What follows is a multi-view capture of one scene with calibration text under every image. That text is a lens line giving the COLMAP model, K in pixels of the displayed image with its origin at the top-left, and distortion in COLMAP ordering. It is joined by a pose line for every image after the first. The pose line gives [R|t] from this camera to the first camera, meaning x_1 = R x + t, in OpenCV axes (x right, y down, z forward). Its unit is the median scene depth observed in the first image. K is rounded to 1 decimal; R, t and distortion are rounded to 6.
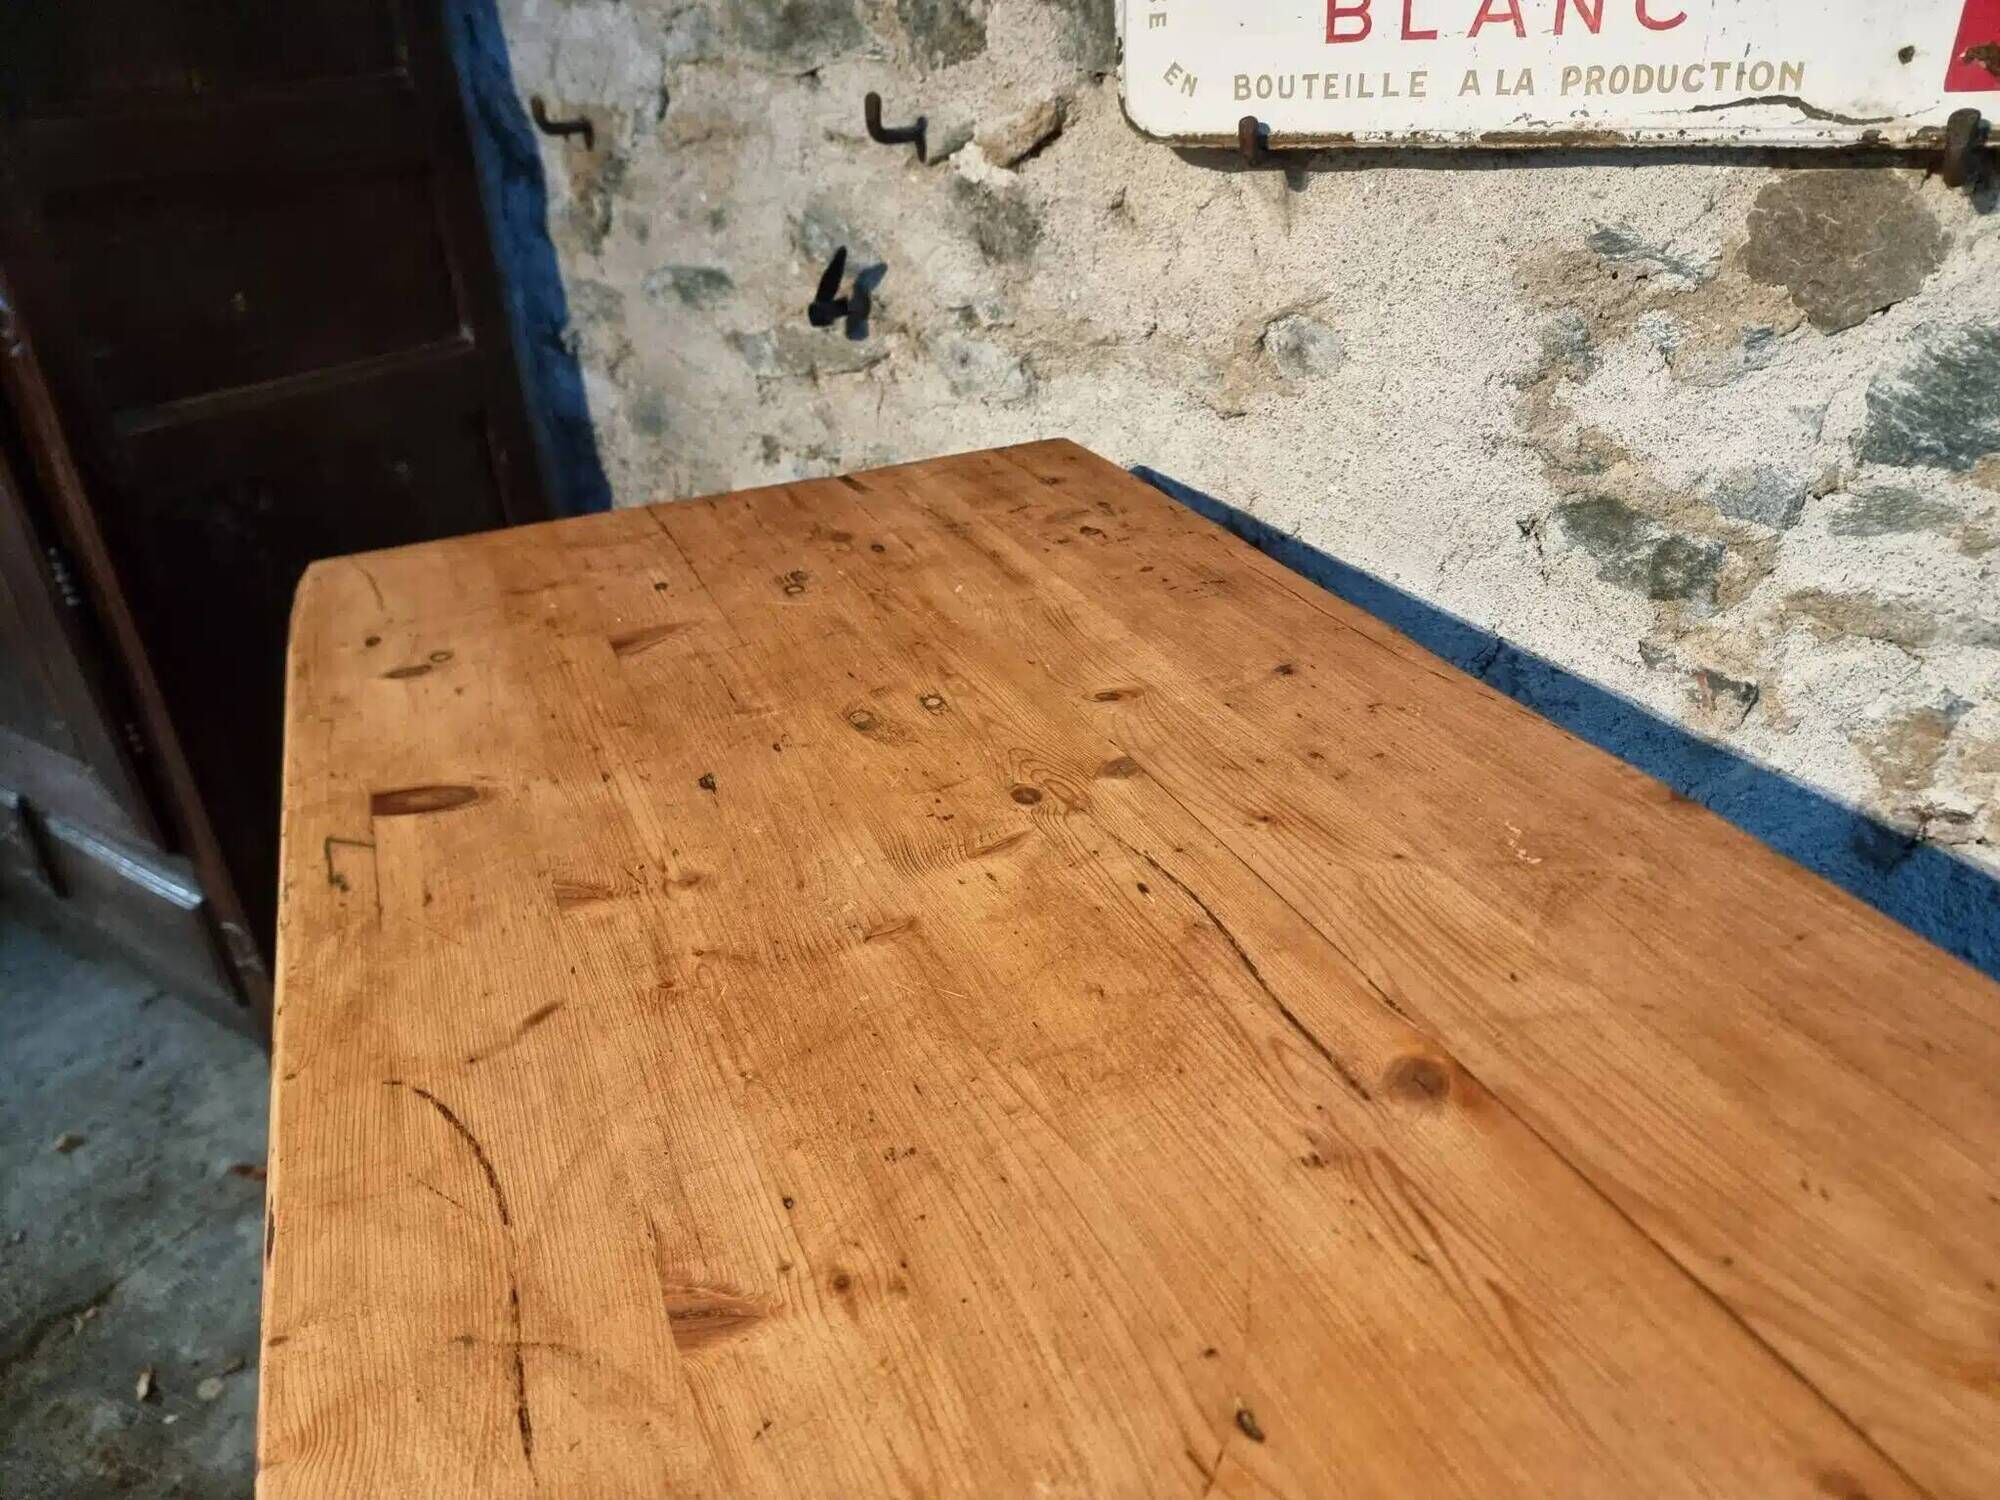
lens RADIAL K [[1408.2, 0, 1002.8], [0, 1408.2, 775.0], [0, 0, 1]] dist [0.064112, -0.055259]
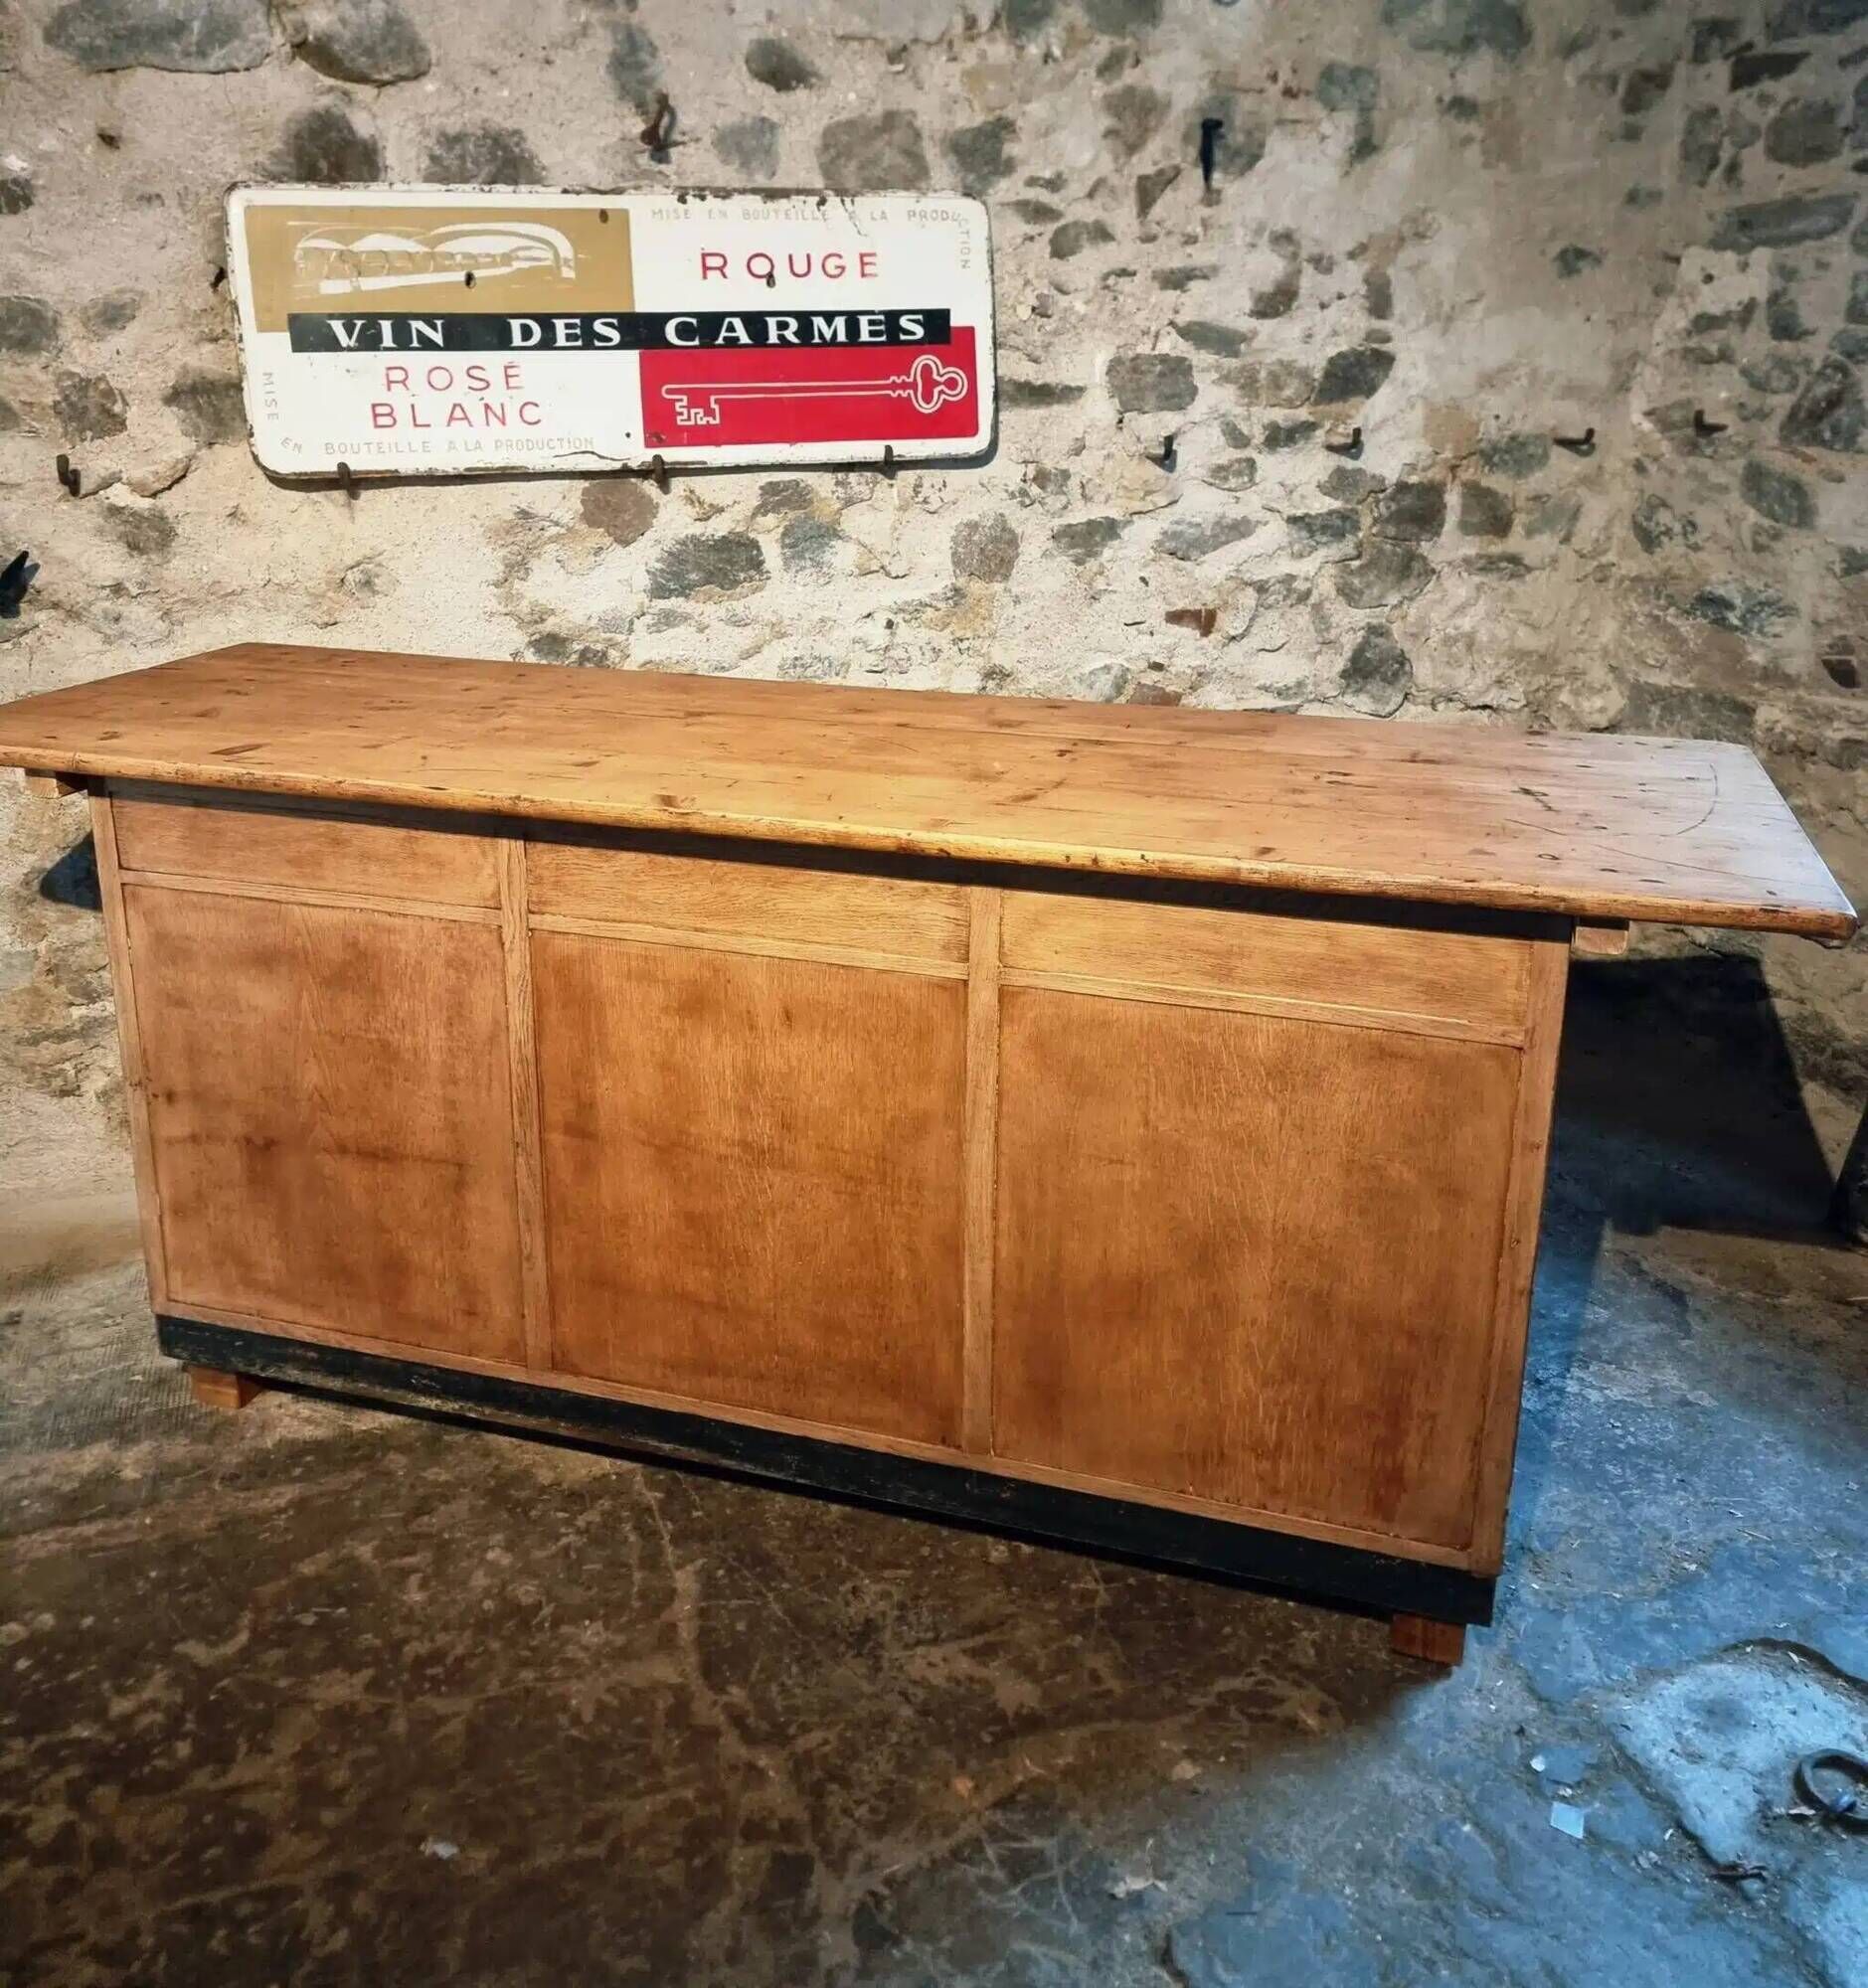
lens RADIAL K [[1765.5, 0, 912.0], [0, 1765.5, 830.8], [0, 0, 1]] dist [0.086093, -0.090855]
pose [[0.646412, -0.167294, 0.744423, -1.090922], [0.351413, 0.931301, -0.095855, 0.456296], [-0.677245, 0.323562, 0.660793, -0.864644]]
